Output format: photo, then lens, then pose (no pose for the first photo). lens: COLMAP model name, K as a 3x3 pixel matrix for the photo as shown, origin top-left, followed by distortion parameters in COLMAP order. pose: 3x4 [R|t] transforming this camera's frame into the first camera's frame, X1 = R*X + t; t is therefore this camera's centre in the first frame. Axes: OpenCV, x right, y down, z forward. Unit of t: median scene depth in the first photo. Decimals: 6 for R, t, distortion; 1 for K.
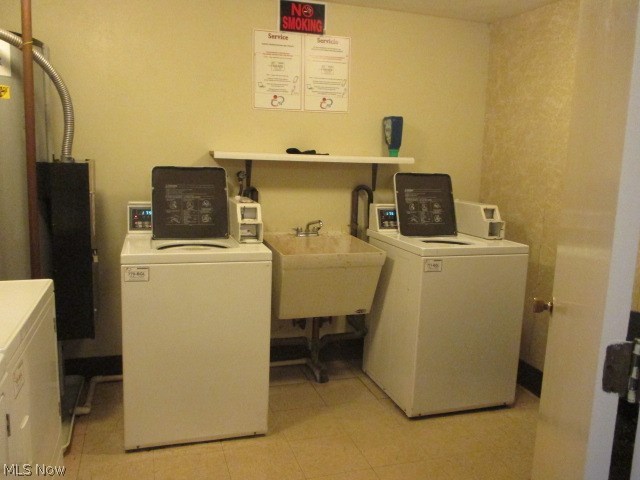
lens RADIAL K [[530.4, 0, 320.0], [0, 530.4, 240.0], [0, 0, 1]] dist [0.056288, -0.062369]
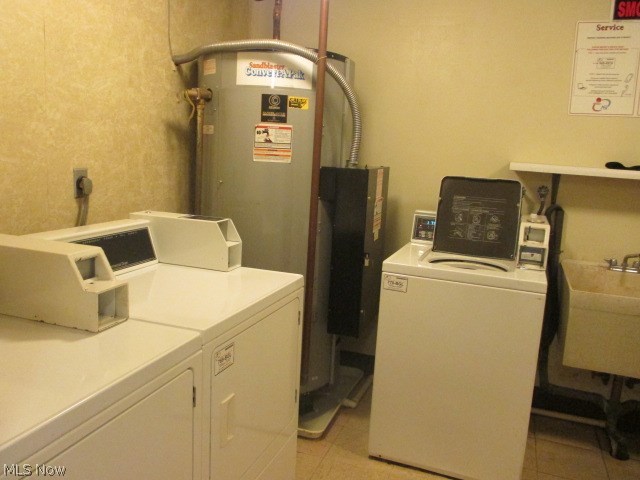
lens RADIAL K [[547.5, 0, 320.0], [0, 547.5, 240.0], [0, 0, 1]] dist [0.014710, 0.008600]
pose [[0.811722, 0.117677, -0.572065, 0.085561], [-0.130304, 0.991292, 0.019023, -0.012620], [0.569322, 0.059101, 0.819987, 0.065185]]
